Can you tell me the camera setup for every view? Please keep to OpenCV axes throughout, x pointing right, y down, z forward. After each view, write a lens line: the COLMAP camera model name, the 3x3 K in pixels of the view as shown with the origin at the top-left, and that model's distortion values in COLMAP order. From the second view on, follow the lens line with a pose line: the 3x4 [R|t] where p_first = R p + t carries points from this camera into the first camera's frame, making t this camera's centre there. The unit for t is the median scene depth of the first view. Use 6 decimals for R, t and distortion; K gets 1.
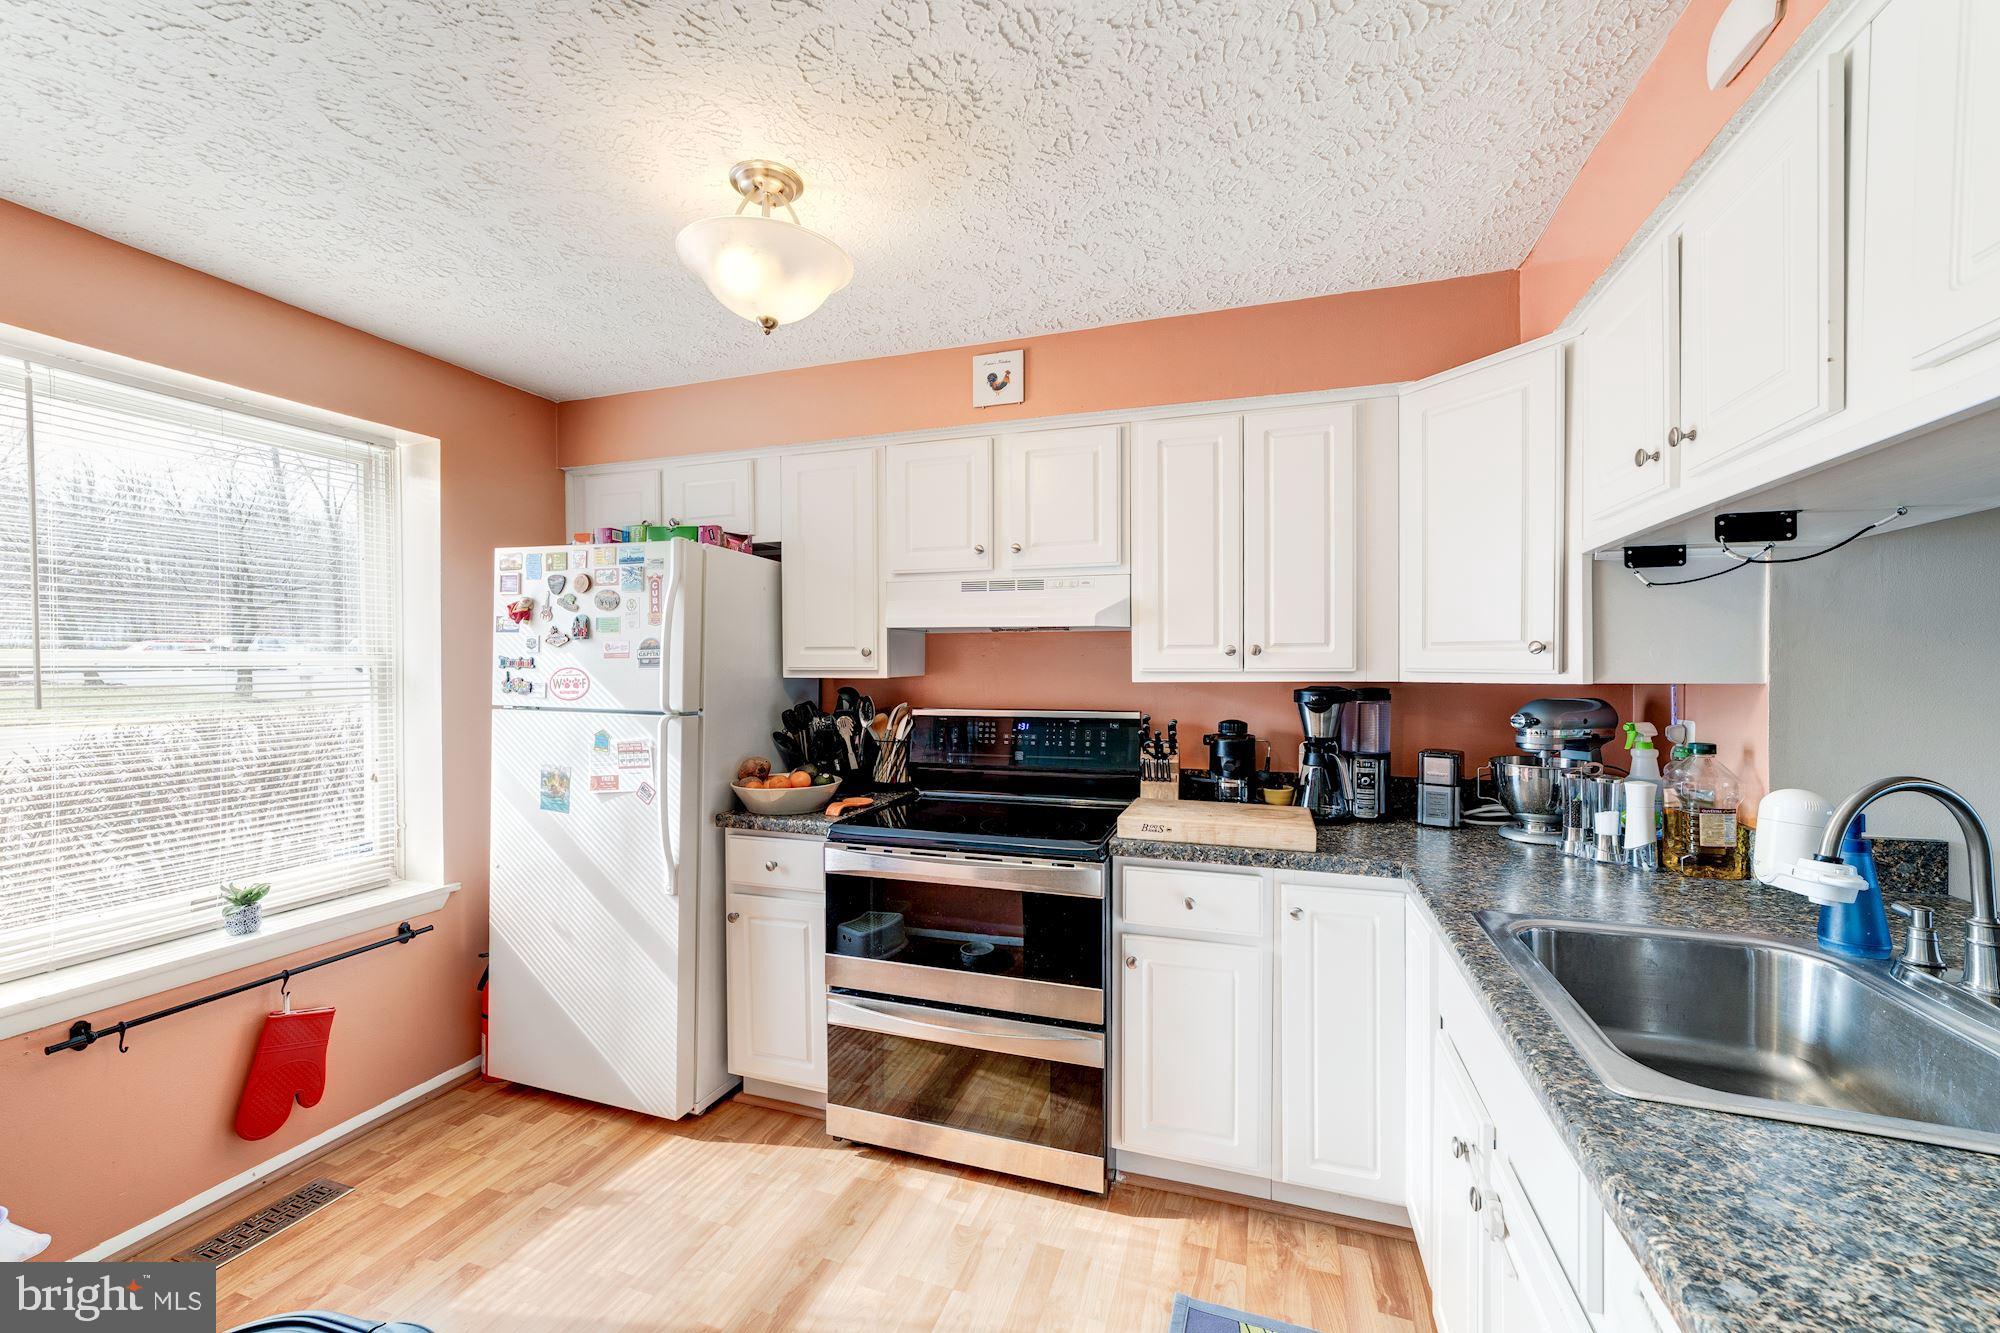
lens RADIAL K [[799.9, 0, 1002.8], [0, 799.9, 674.5], [0, 0, 1]] dist [-0.002363, 0.000033]
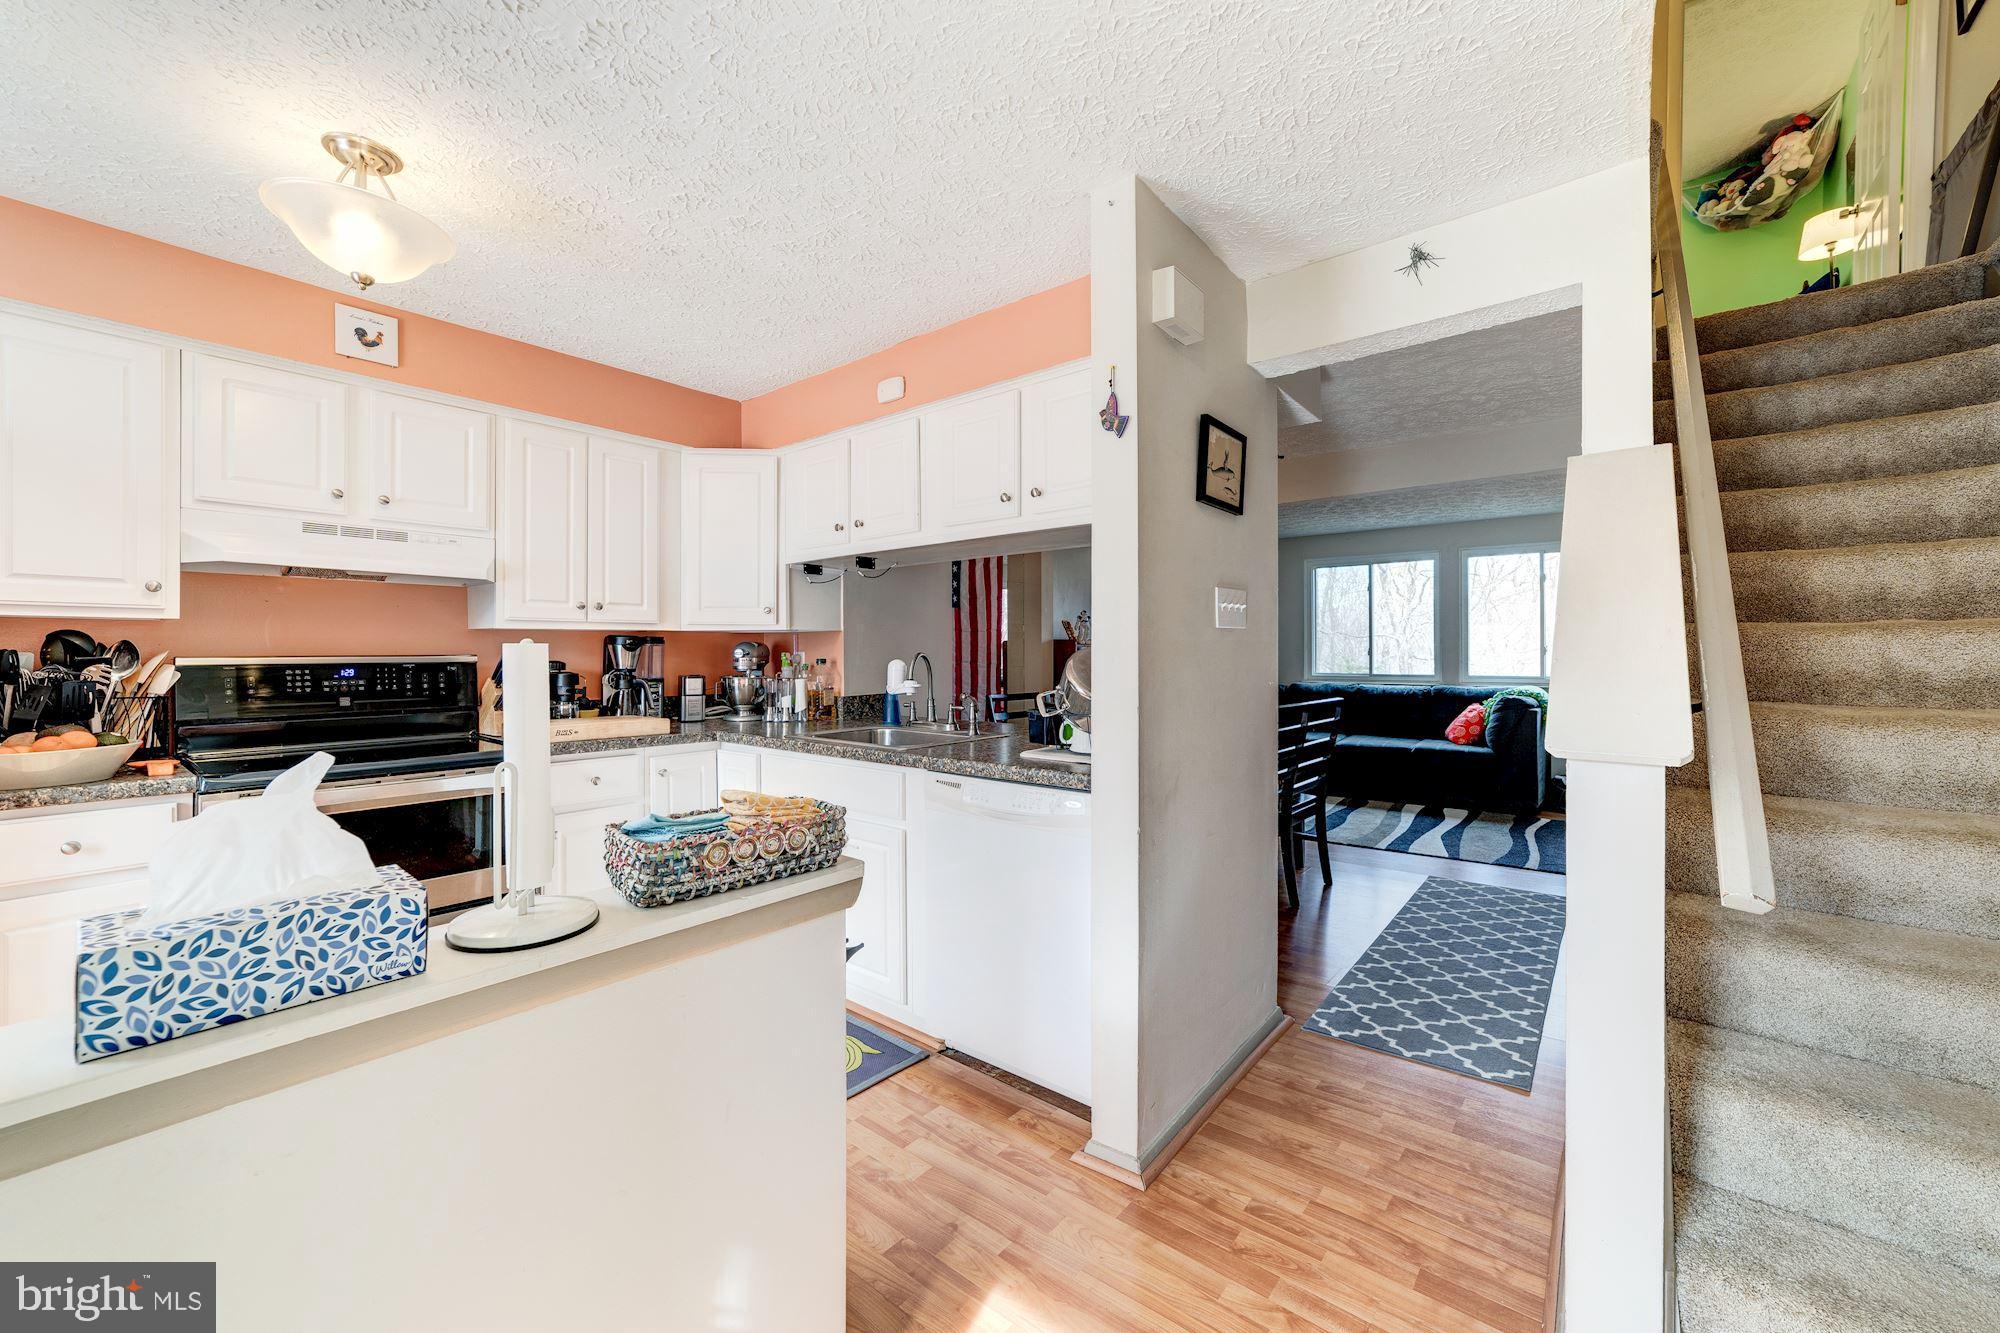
lens RADIAL K [[799.9, 0, 991.8], [0, 799.9, 660.1], [0, 0, 1]] dist [-0.002363, 0.000033]
pose [[0.341425, -0.005032, 0.939895, -0.800392], [0.019742, 0.999803, -0.001819, 0.082972], [-0.939702, 0.019177, 0.341458, -0.133340]]
